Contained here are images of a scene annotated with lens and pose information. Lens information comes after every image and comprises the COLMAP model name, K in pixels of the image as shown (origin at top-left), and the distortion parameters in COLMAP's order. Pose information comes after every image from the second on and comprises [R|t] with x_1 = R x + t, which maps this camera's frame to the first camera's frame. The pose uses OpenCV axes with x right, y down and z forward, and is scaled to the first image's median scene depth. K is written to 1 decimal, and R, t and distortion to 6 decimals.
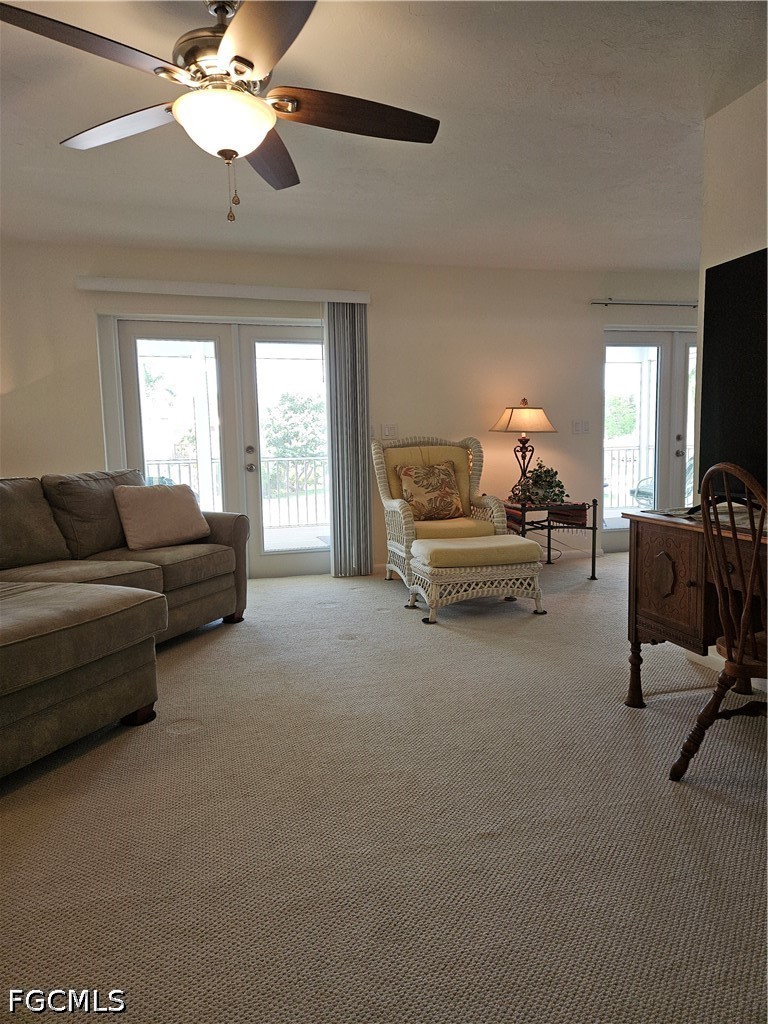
lens RADIAL K [[677.9, 0, 384.0], [0, 677.9, 512.0], [0, 0, 1]] dist [0.087414, -0.083142]
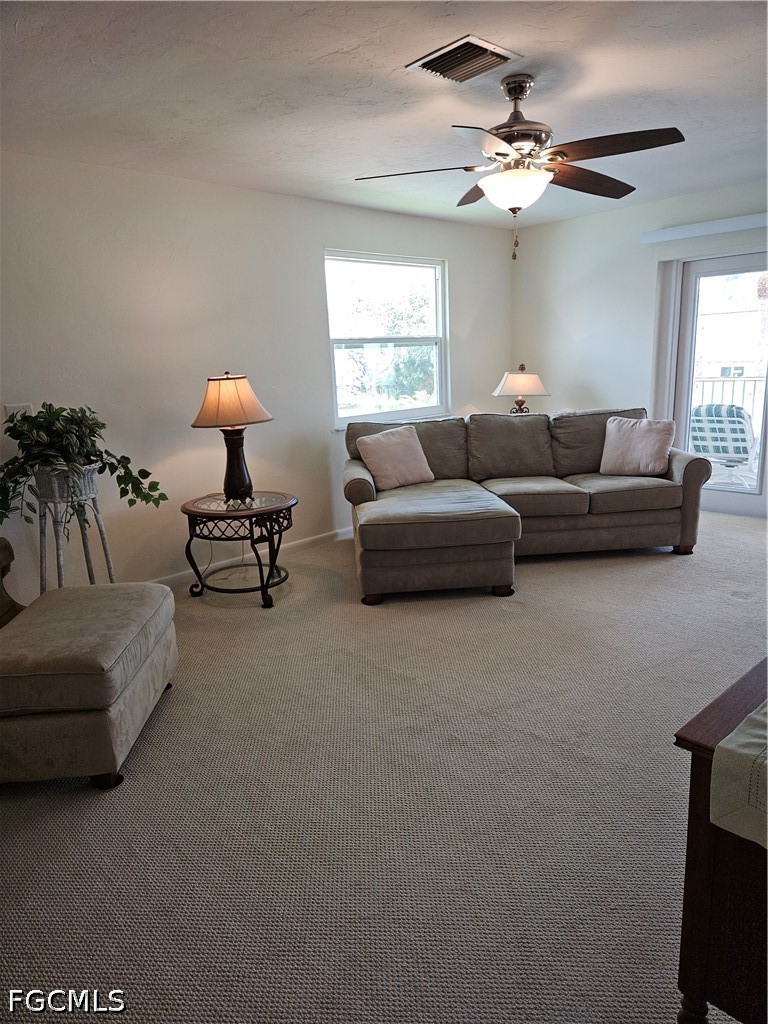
lens RADIAL K [[677.9, 0, 384.0], [0, 677.9, 512.0], [0, 0, 1]] dist [0.087414, -0.083142]
pose [[0.479541, 0.198619, -0.854746, 0.420871], [-0.057662, 0.979075, 0.195159, -0.081392], [0.875623, -0.044301, 0.480959, 0.041207]]
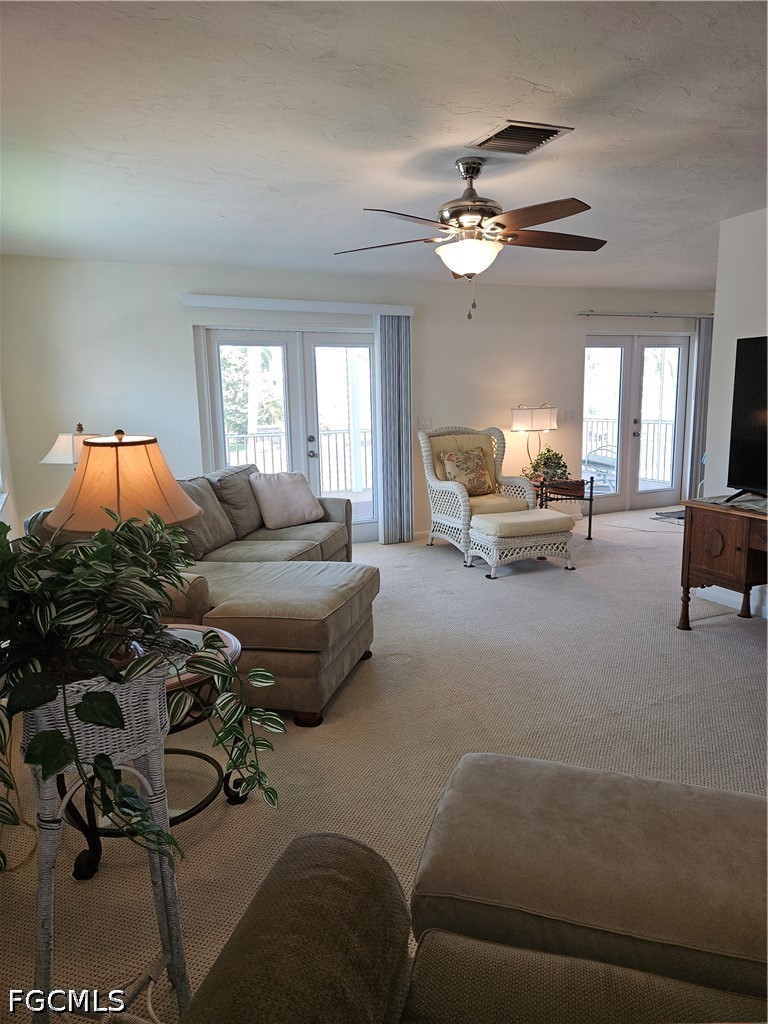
lens RADIAL K [[682.4, 0, 379.6], [0, 682.4, 504.4], [0, 0, 1]] dist [0.090892, -0.085838]
pose [[0.986804, -0.024370, 0.160075, -0.303158], [0.015212, 0.998189, 0.058194, -0.050445], [-0.161203, -0.054991, 0.985388, -0.211128]]
